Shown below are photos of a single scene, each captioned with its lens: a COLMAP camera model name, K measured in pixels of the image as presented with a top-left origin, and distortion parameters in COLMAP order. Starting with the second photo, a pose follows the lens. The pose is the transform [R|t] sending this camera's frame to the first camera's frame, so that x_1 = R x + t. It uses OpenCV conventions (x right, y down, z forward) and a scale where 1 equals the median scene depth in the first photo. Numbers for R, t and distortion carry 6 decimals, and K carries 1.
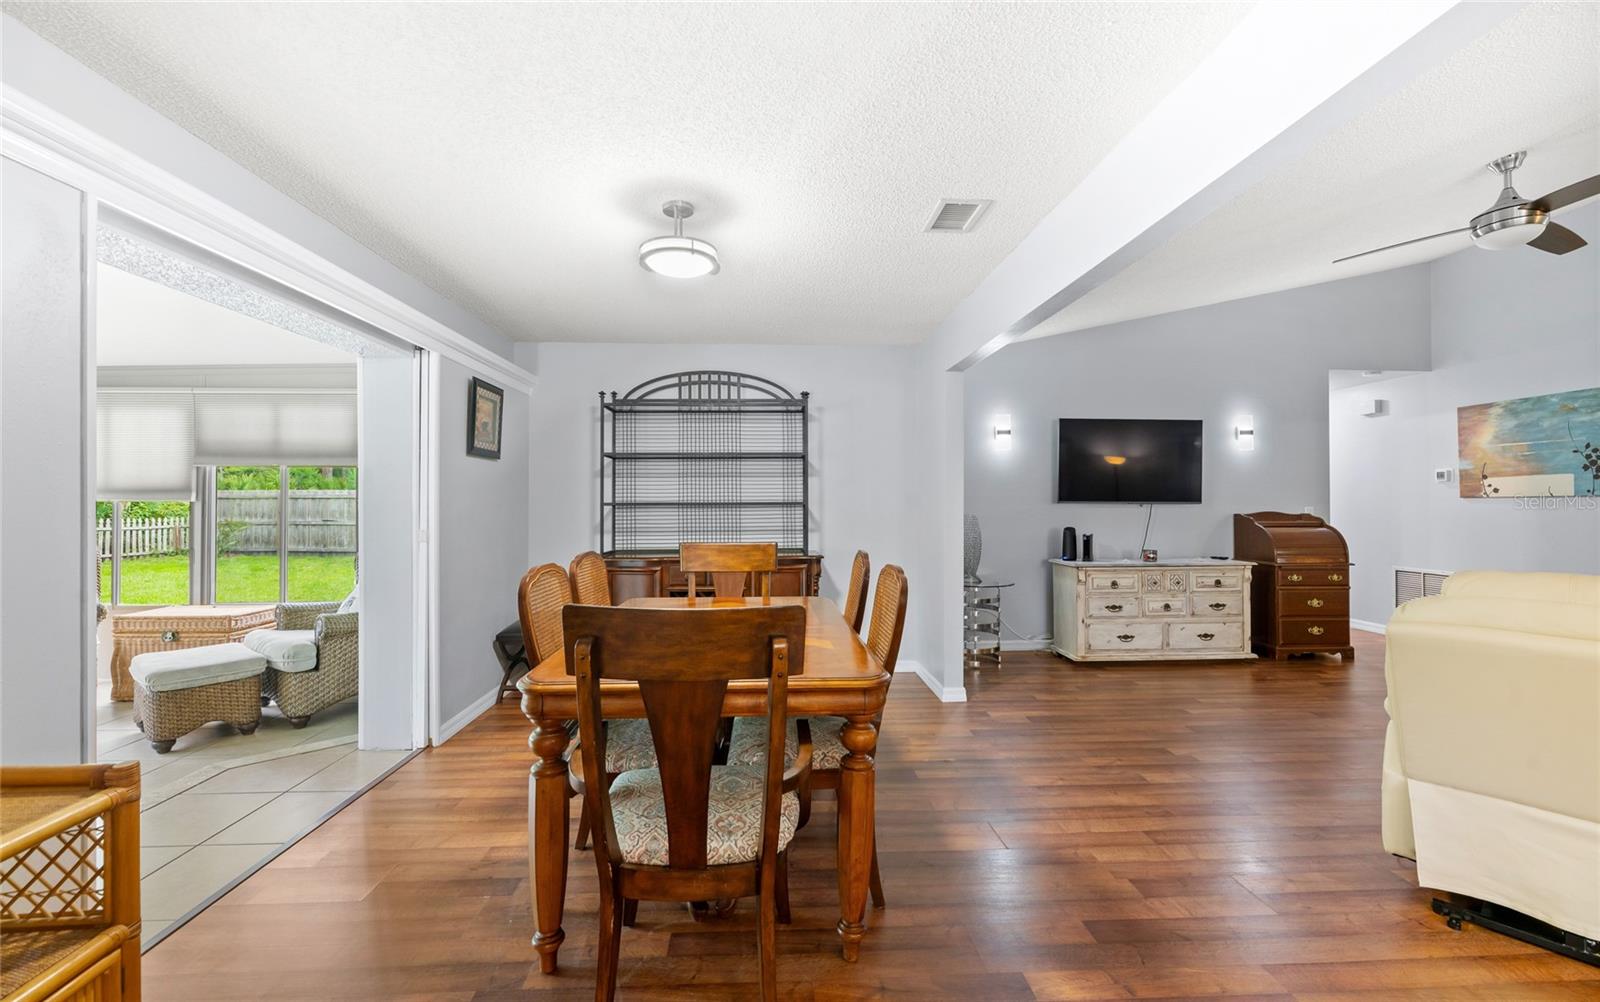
lens RADIAL K [[649.9, 0, 798.6], [0, 649.9, 494.7], [0, 0, 1]] dist [-0.003103, -0.000120]
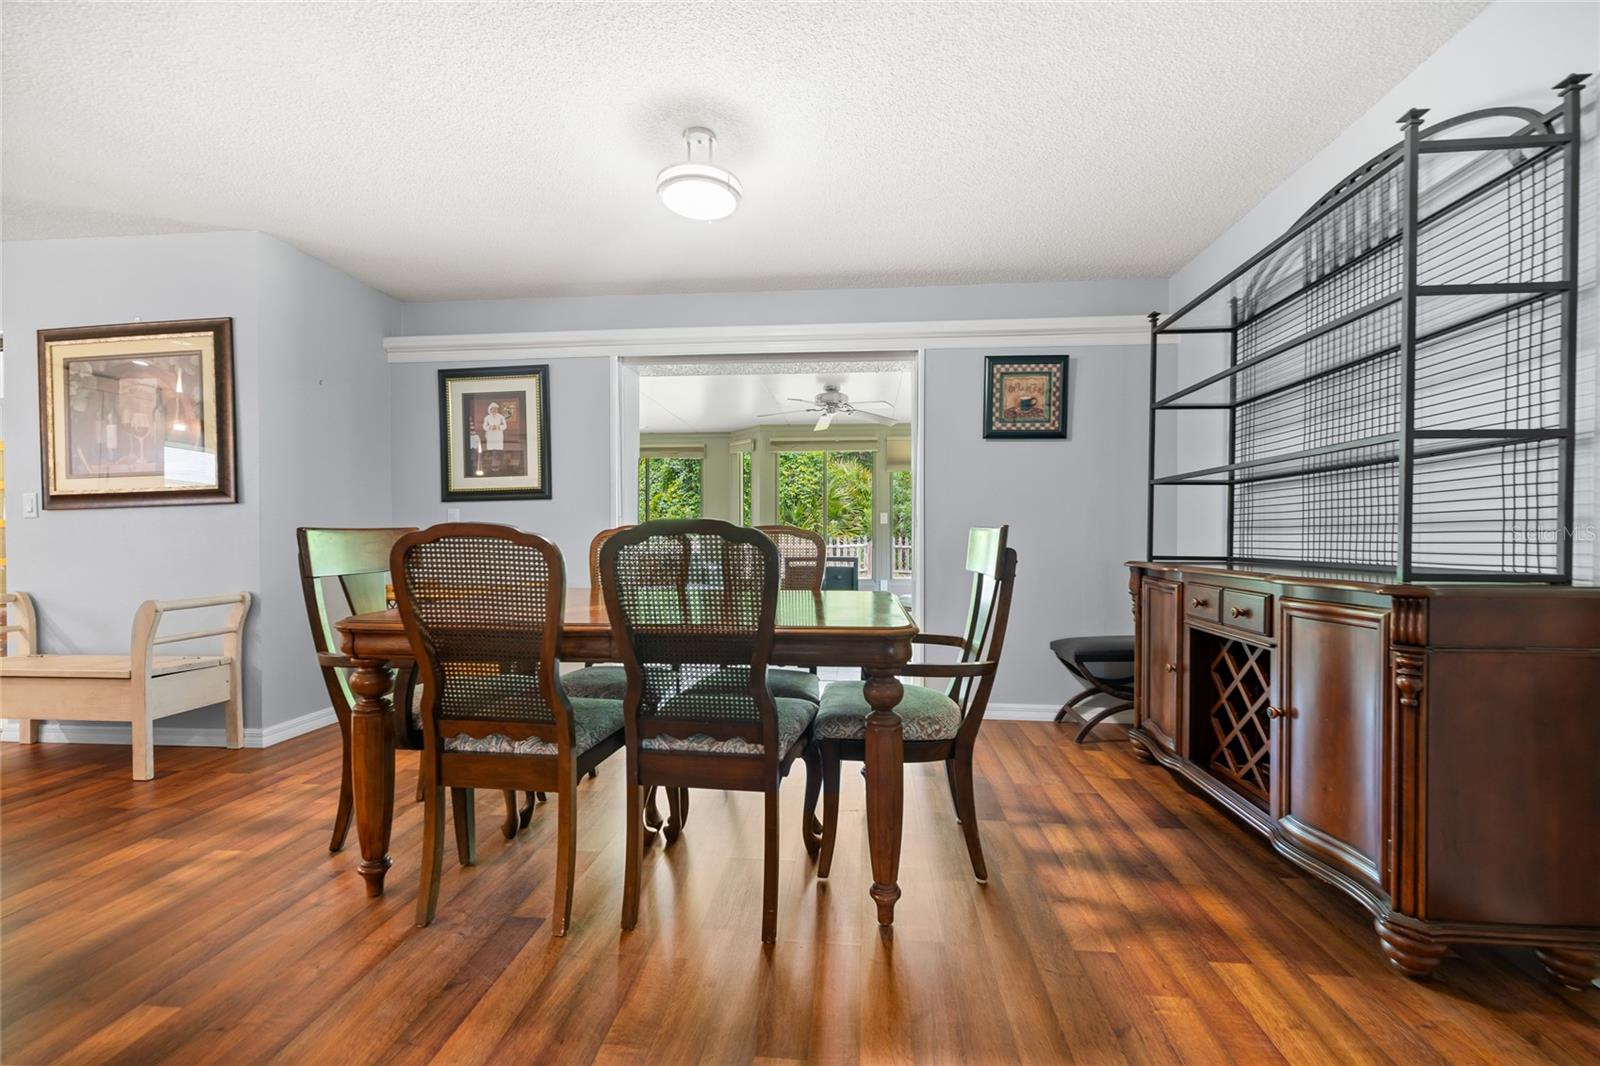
lens RADIAL K [[652.8, 0, 803.6], [0, 652.8, 538.6], [0, 0, 1]] dist [0.001148, -0.000134]
pose [[-0.142528, 0.008748, -0.989752, 0.350577], [0.008322, 0.999936, 0.007640, 0.055269], [0.989756, -0.007148, -0.142592, 0.639561]]
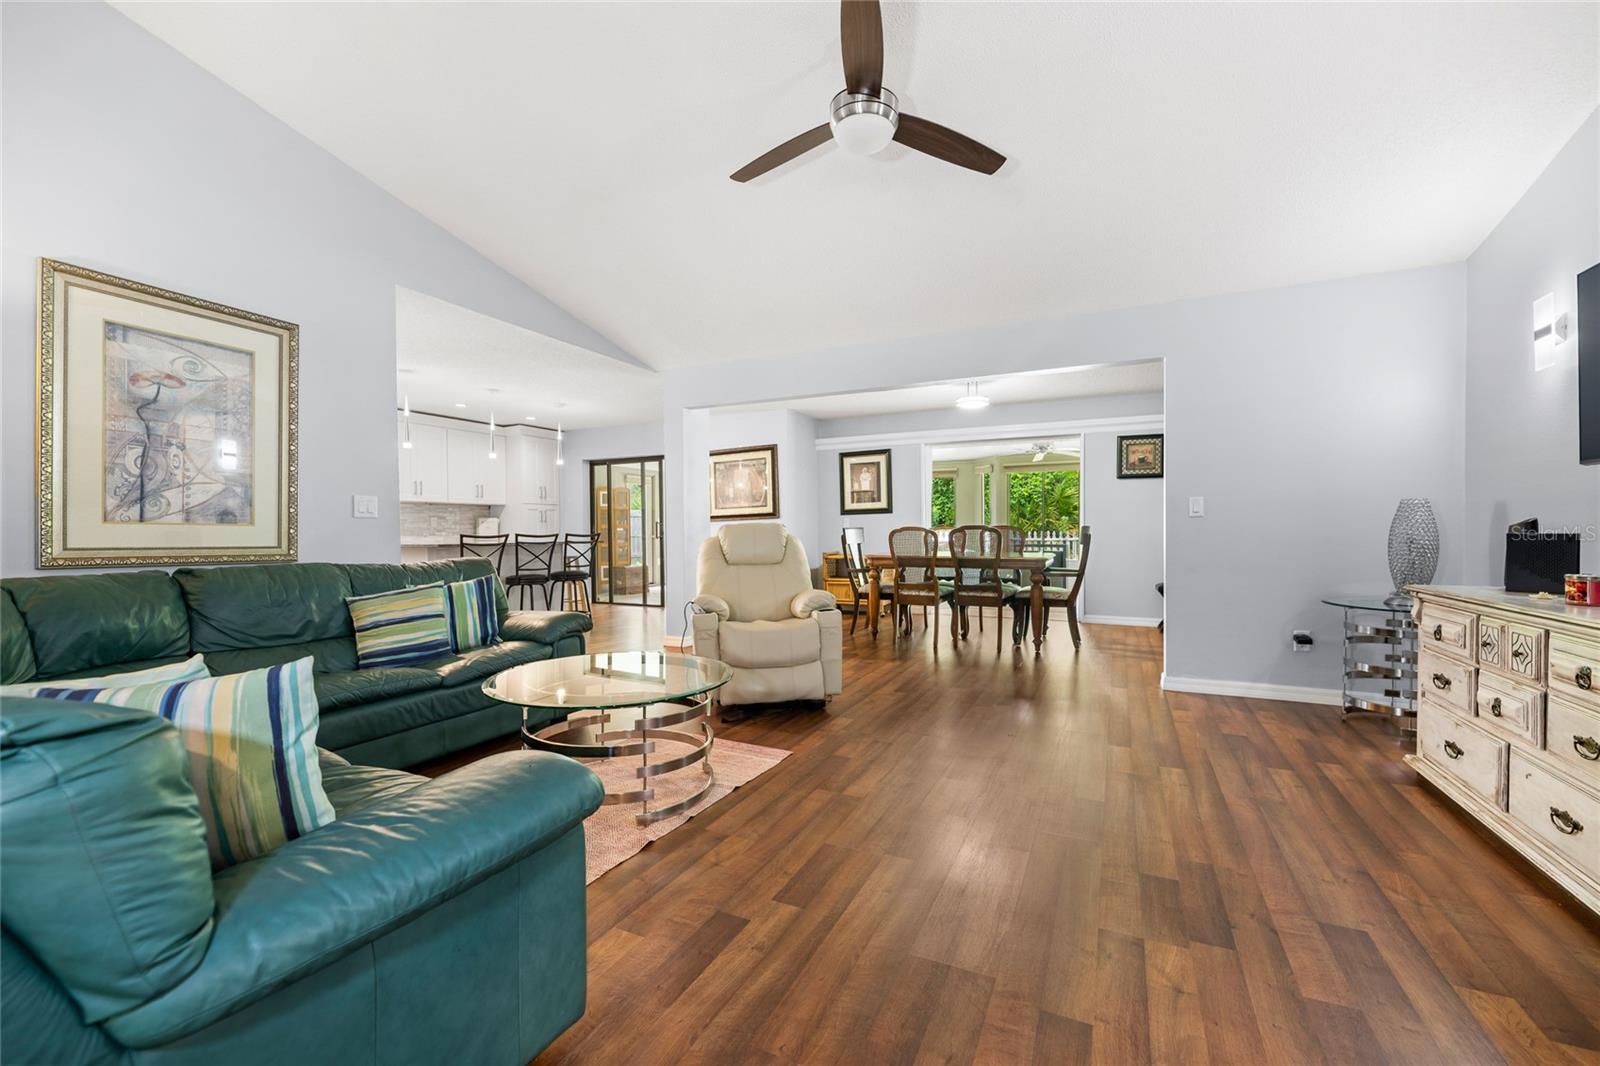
lens RADIAL K [[652.8, 0, 803.6], [0, 652.8, 538.6], [0, 0, 1]] dist [0.001148, -0.000134]
pose [[-0.477307, 0.016819, -0.878575, 1.137377], [0.014773, 0.999829, 0.011114, 0.054054], [0.878612, -0.007675, -0.477474, 0.808076]]
